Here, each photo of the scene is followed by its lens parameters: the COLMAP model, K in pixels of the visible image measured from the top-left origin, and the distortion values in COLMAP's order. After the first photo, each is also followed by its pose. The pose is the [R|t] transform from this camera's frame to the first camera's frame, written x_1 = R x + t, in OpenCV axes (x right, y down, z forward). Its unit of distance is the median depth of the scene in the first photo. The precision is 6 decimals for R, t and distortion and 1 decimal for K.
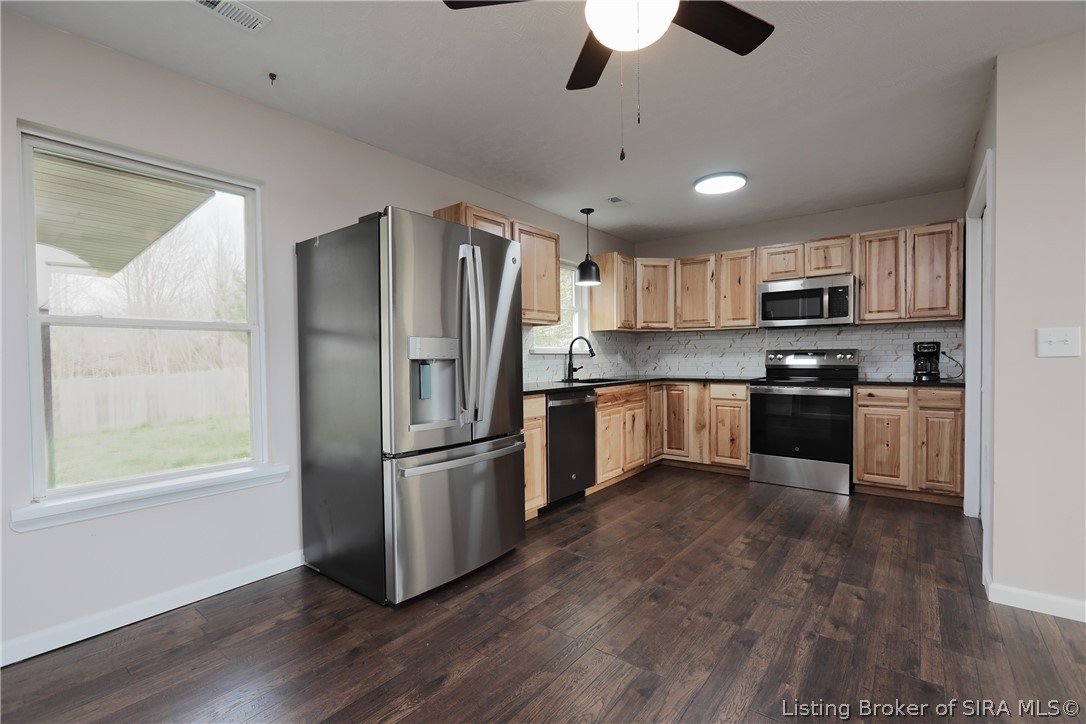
lens RADIAL K [[478.5, 0, 540.9], [0, 478.5, 366.8], [0, 0, 1]] dist [-0.007490, 0.002862]
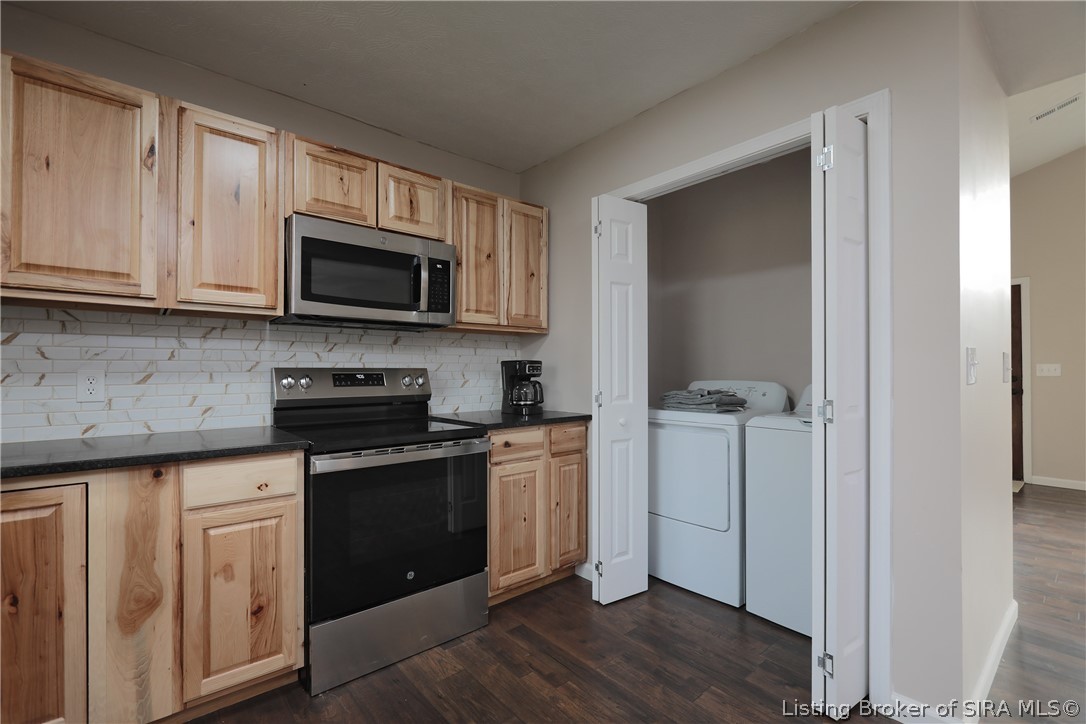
lens RADIAL K [[478.5, 0, 533.3], [0, 478.5, 368.8], [0, 0, 1]] dist [-0.007490, 0.002862]
pose [[0.198846, 0.016661, 0.979889, 0.086943], [0.022078, 0.999526, -0.021476, -0.021874], [-0.979782, 0.025904, 0.198384, 0.772753]]
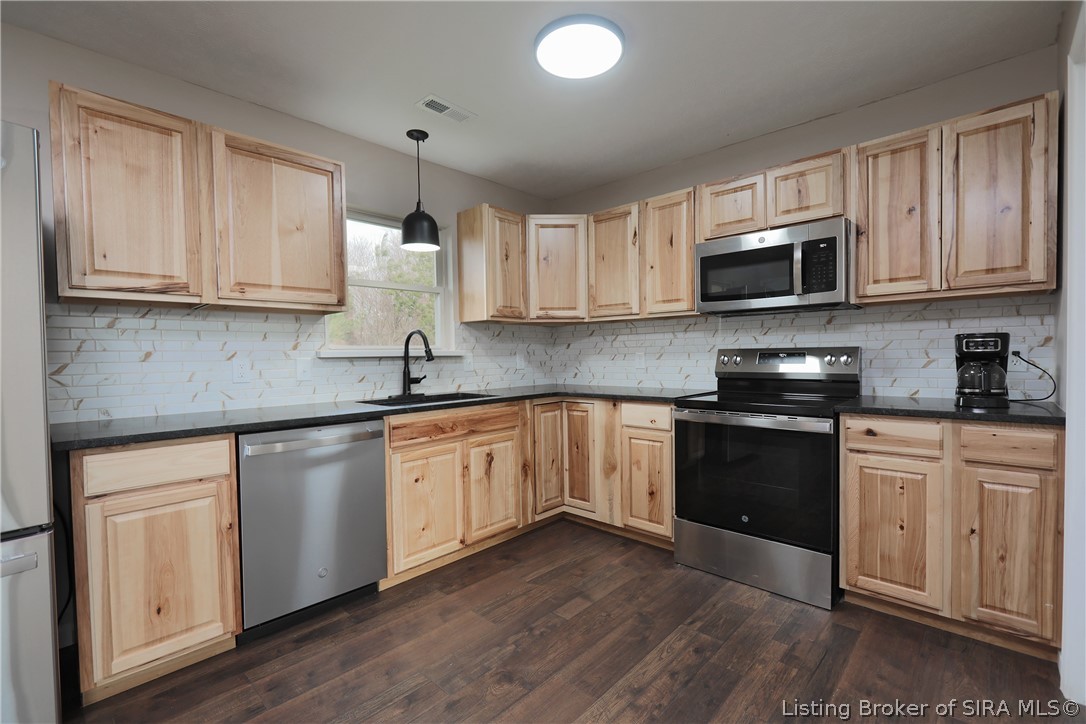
lens RADIAL K [[478.5, 0, 538.7], [0, 478.5, 367.4], [0, 0, 1]] dist [-0.007490, 0.002862]
pose [[0.996470, -0.002428, -0.083910, 0.331415], [0.002849, 0.999984, 0.004905, -0.016838], [0.083897, -0.005127, 0.996461, 0.393471]]
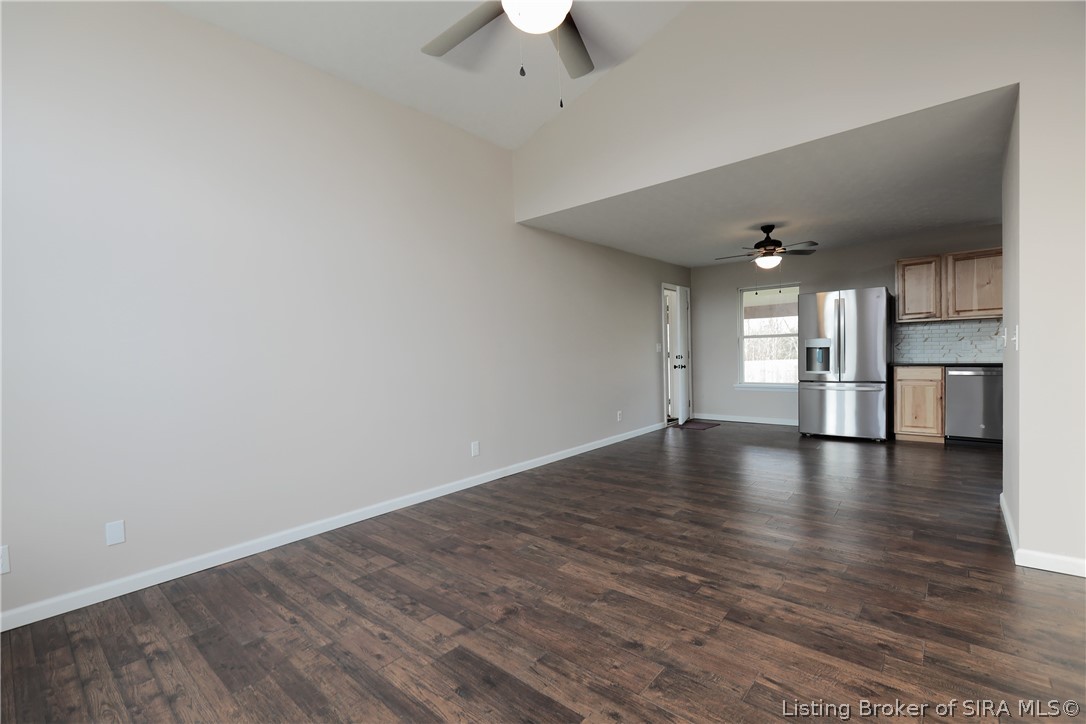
lens RADIAL K [[478.5, 0, 545.4], [0, 478.5, 368.0], [0, 0, 1]] dist [-0.007490, 0.002862]
pose [[-0.035160, 0.041381, -0.998525, 1.333822], [0.003700, 0.999141, 0.041276, -0.006304], [0.999375, -0.002243, -0.035283, -0.215706]]
